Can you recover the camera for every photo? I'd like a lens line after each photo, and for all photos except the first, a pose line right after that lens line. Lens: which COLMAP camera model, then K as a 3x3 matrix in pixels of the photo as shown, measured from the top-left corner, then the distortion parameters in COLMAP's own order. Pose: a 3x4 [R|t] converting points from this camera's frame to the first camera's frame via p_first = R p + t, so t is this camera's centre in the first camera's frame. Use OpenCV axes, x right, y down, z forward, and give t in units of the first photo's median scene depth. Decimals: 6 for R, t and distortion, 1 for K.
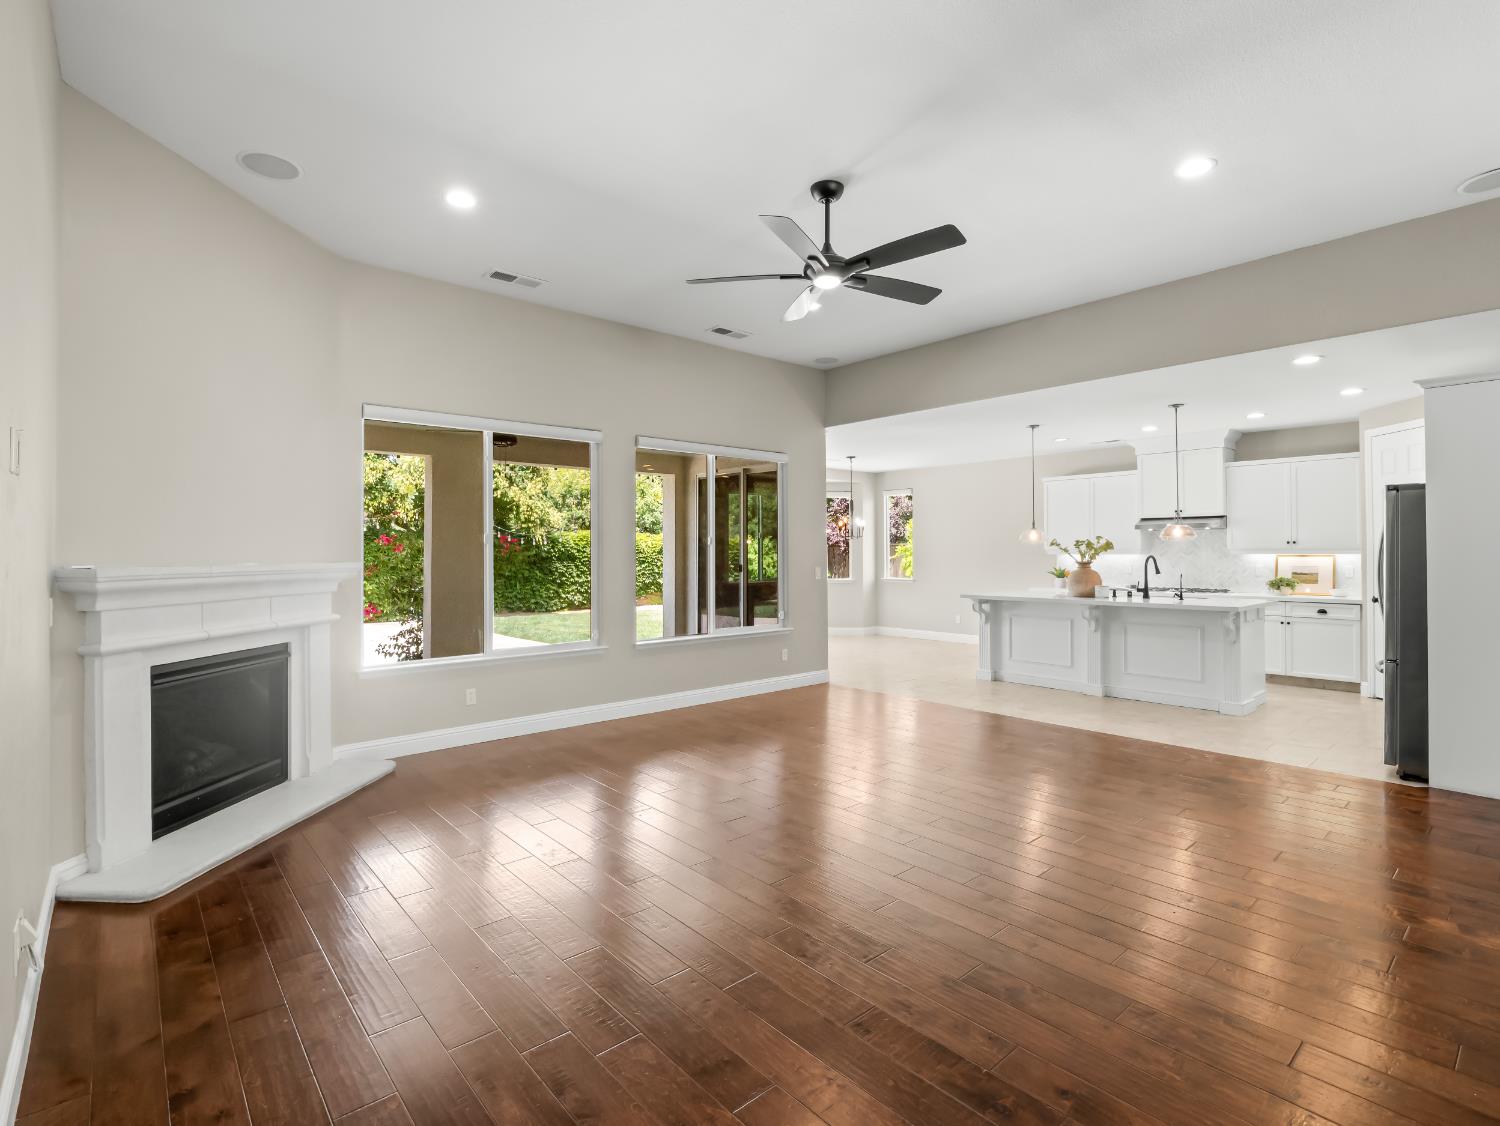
lens RADIAL K [[733.2, 0, 752.7], [0, 733.2, 541.7], [0, 0, 1]] dist [-0.011669, -0.001876]
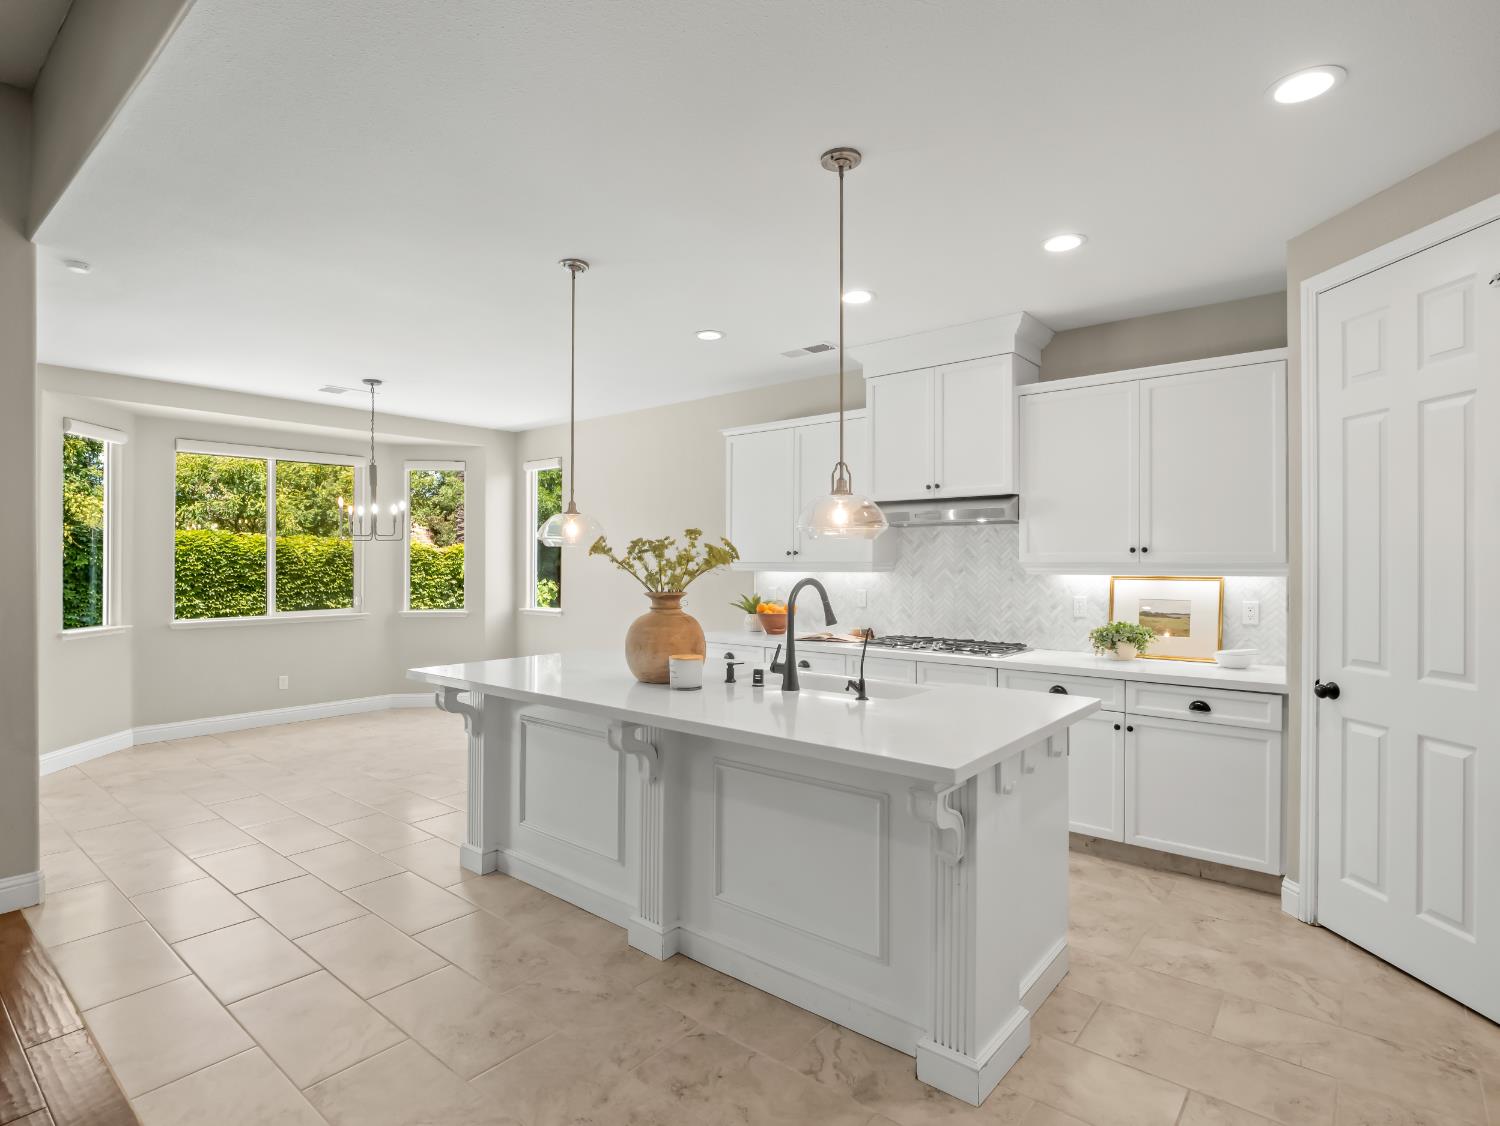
lens RADIAL K [[772.4, 0, 746.1], [0, 772.4, 559.5], [0, 0, 1]] dist [-0.003250, -0.002173]
pose [[0.987719, 0.005511, 0.156146, 0.413821], [-0.007053, 0.999932, 0.009318, 0.004252], [-0.156084, -0.010305, 0.987690, 0.550345]]
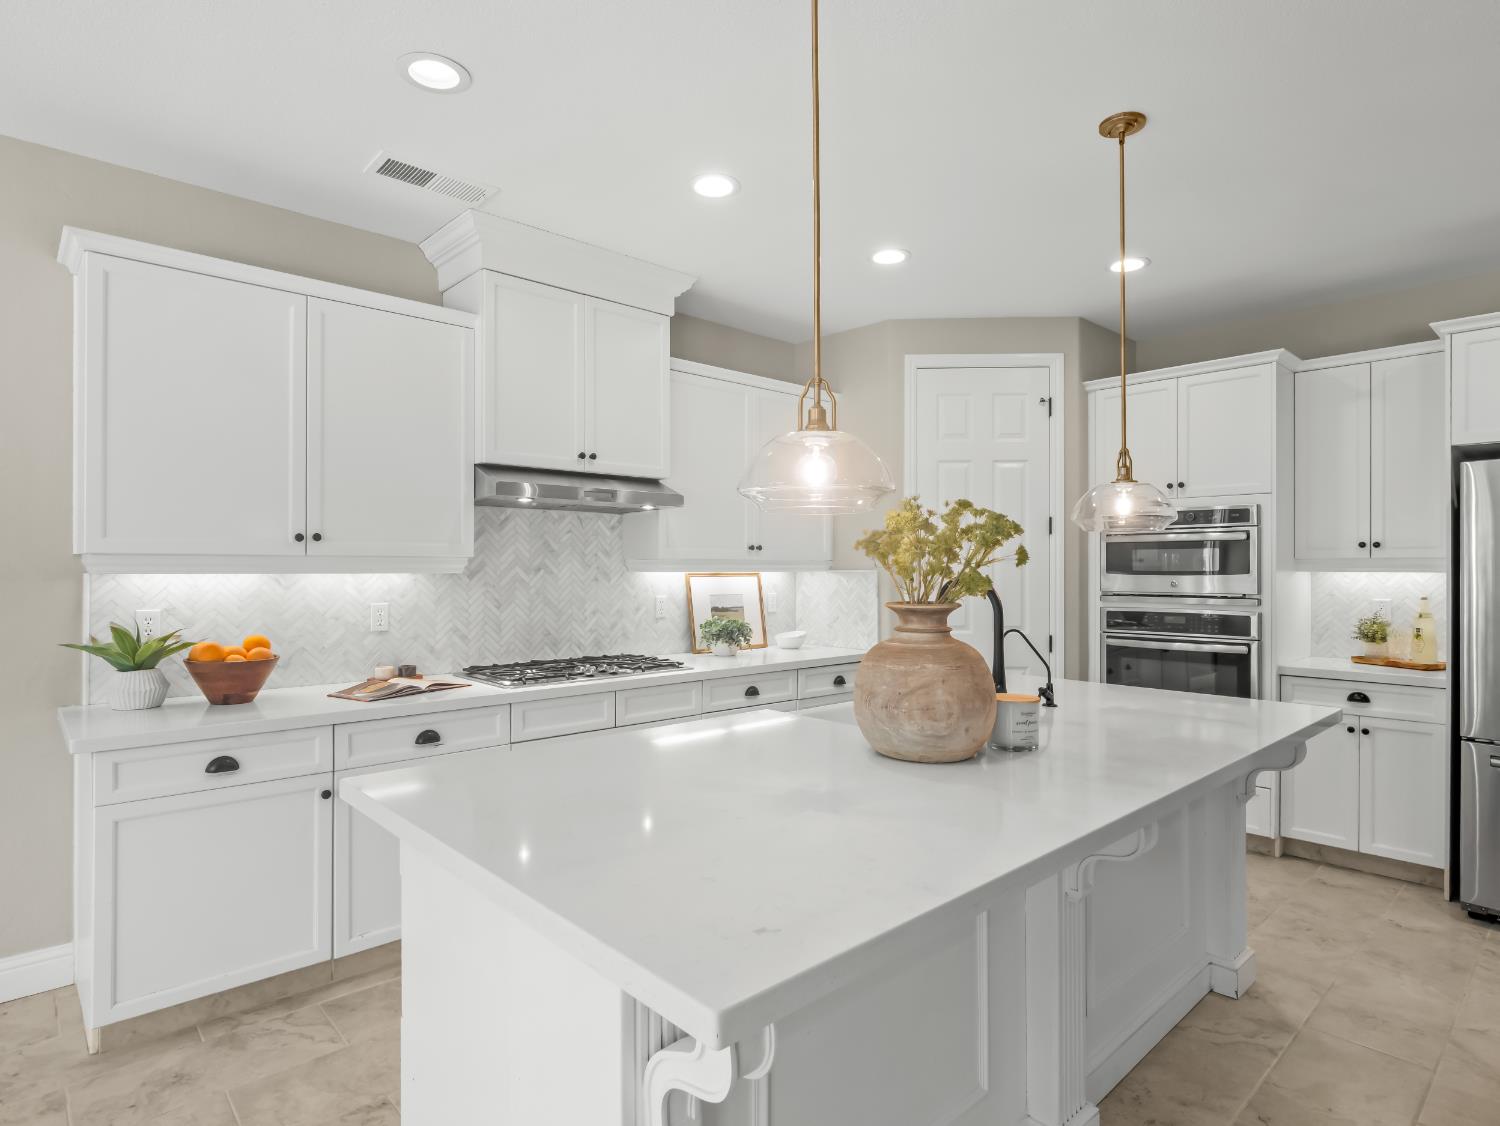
lens RADIAL K [[816.7, 0, 746.8], [0, 816.7, 565.4], [0, 0, 1]] dist [-0.002598, -0.001152]
pose [[-0.029604, 0.003907, 0.999554, 0.184852], [-0.016834, 0.999849, -0.004406, 0.015555], [-0.999420, -0.016957, -0.029534, 1.024085]]
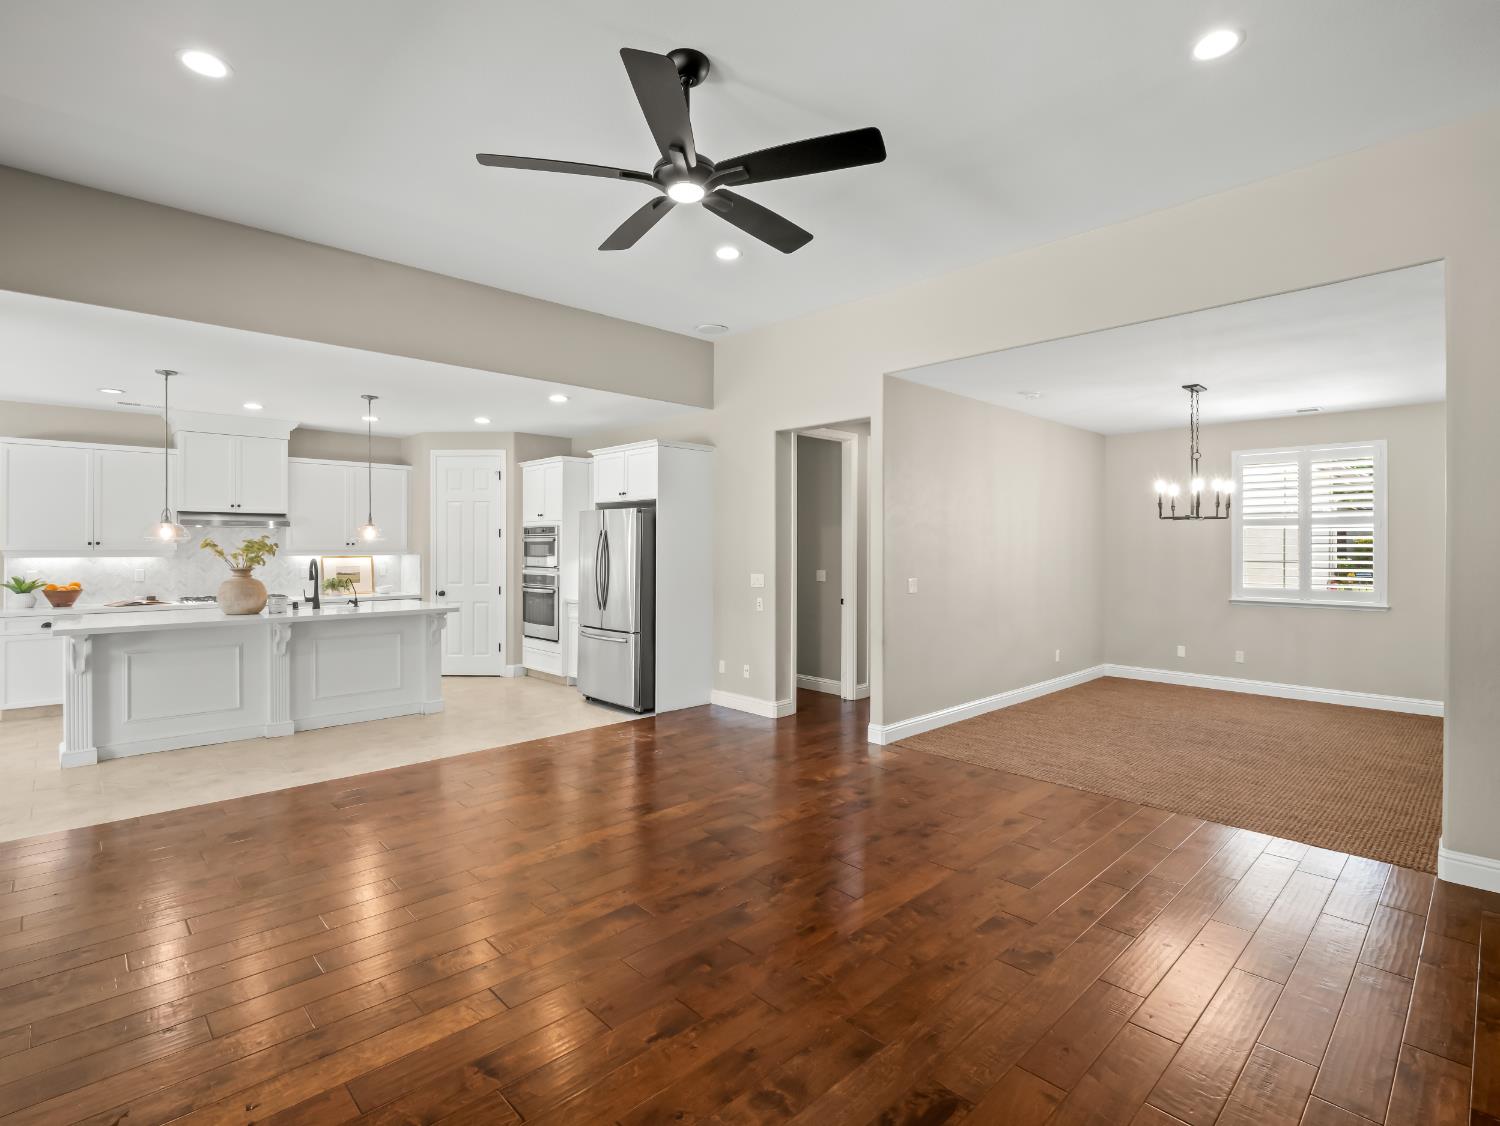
lens RADIAL K [[733.2, 0, 739.7], [0, 733.2, 550.8], [0, 0, 1]] dist [-0.011669, -0.001876]
pose [[-0.039664, -0.003770, 0.999206, -0.318764], [-0.016594, 0.999857, 0.003114, -0.002098], [-0.999075, -0.016457, -0.039721, 0.489640]]
